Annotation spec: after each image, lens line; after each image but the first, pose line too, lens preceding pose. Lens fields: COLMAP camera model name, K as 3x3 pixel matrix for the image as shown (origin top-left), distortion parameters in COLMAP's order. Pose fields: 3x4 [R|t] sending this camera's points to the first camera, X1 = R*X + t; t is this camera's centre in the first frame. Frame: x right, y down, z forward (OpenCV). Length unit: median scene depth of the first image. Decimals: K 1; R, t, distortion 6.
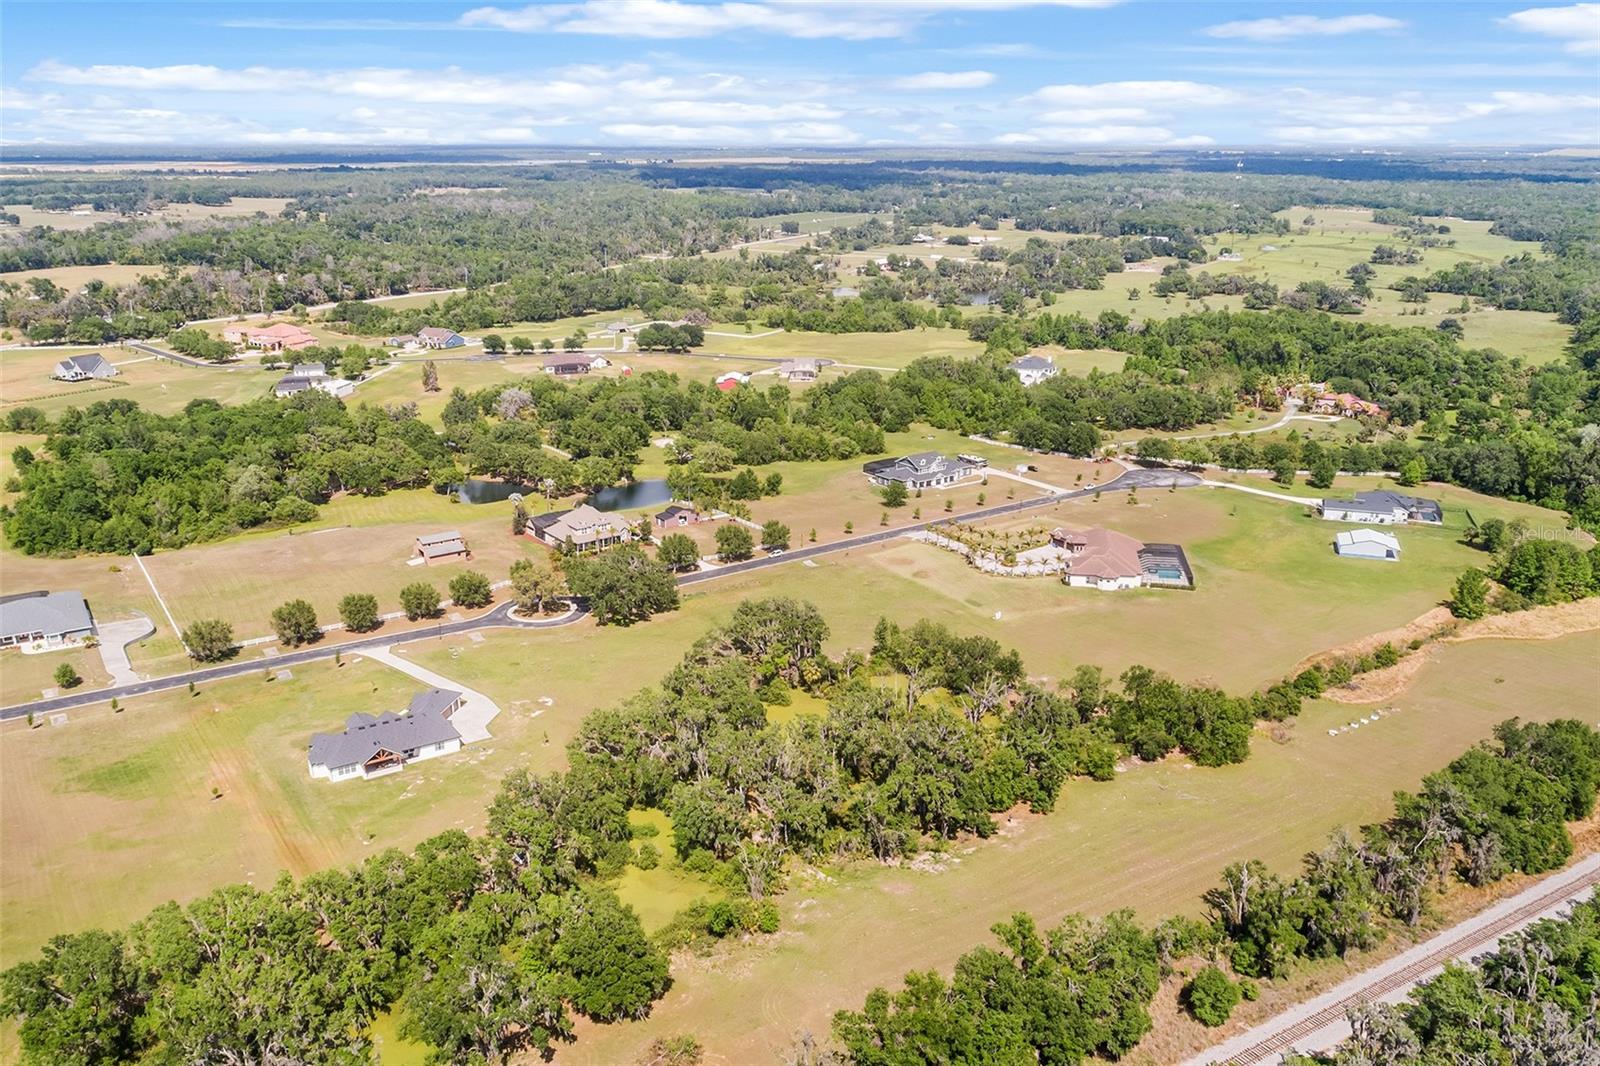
lens RADIAL K [[1324.8, 0, 800.0], [0, 1324.8, 533.0], [0, 0, 1]] dist [0.002522, 0.004681]
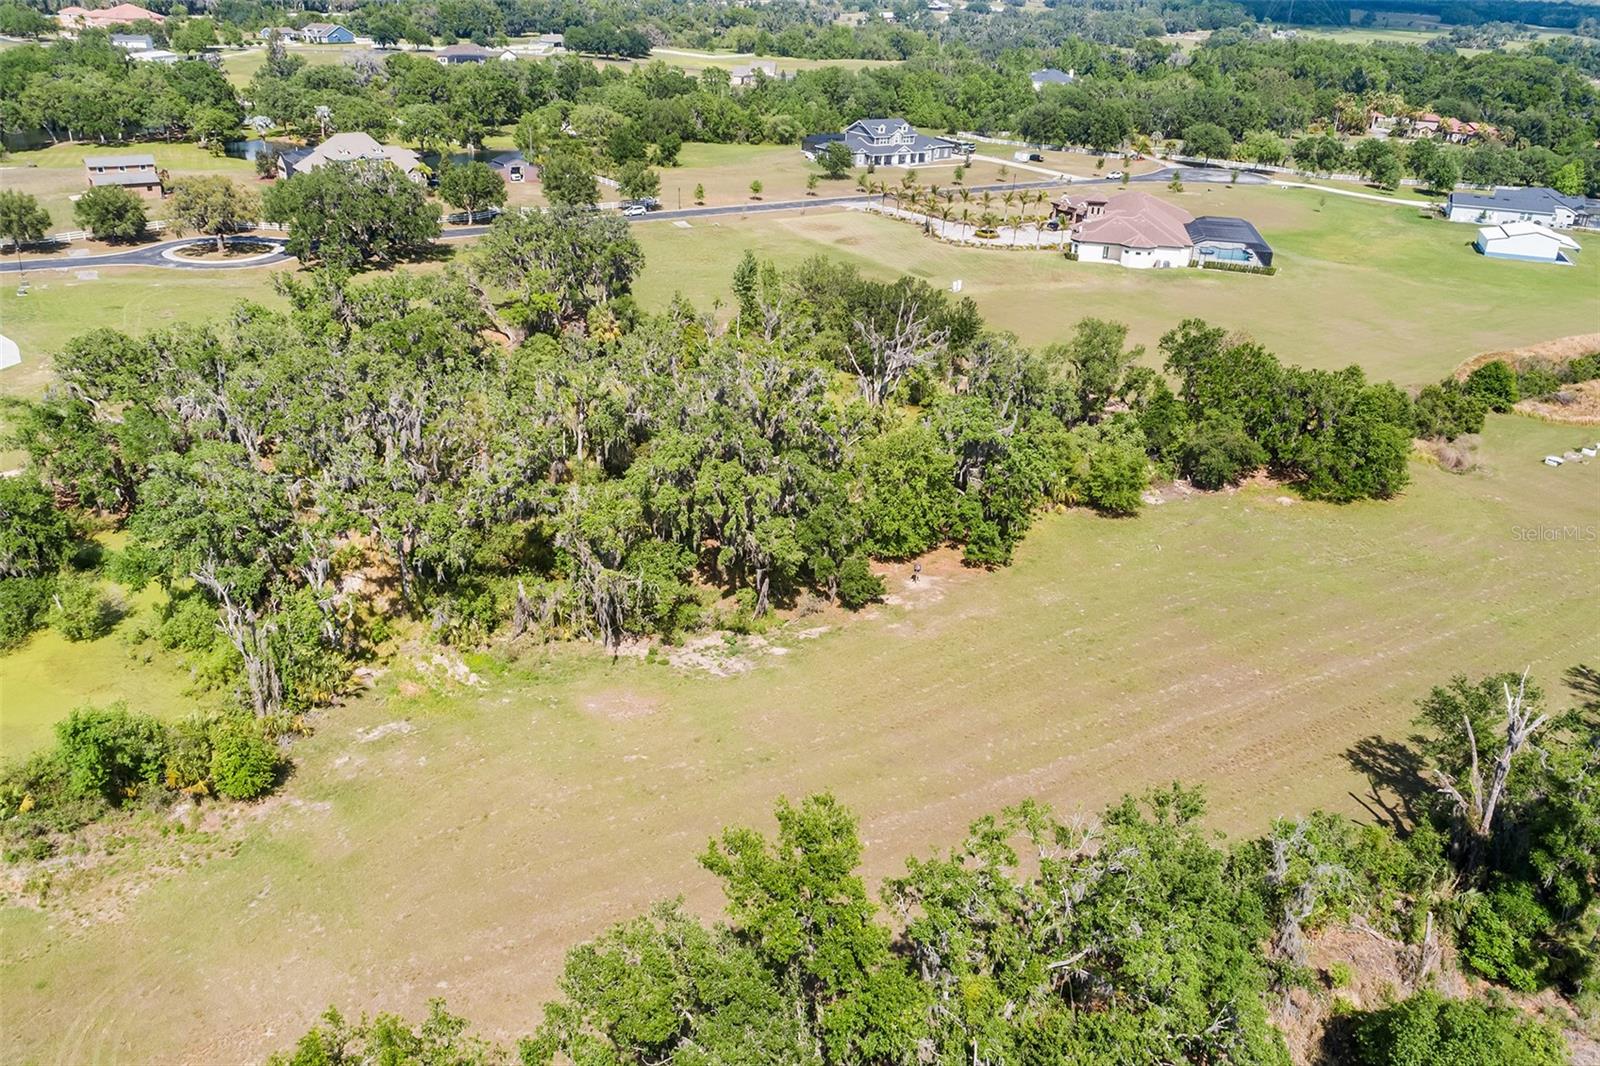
lens RADIAL K [[1287.2, 0, 804.6], [0, 1287.2, 528.6], [0, 0, 1]] dist [-0.014863, 0.010020]
pose [[0.999015, 0.044106, -0.004799, 0.106892], [-0.043232, 0.992066, 0.118052, 0.130764], [0.009968, -0.117729, 0.992996, 0.486727]]
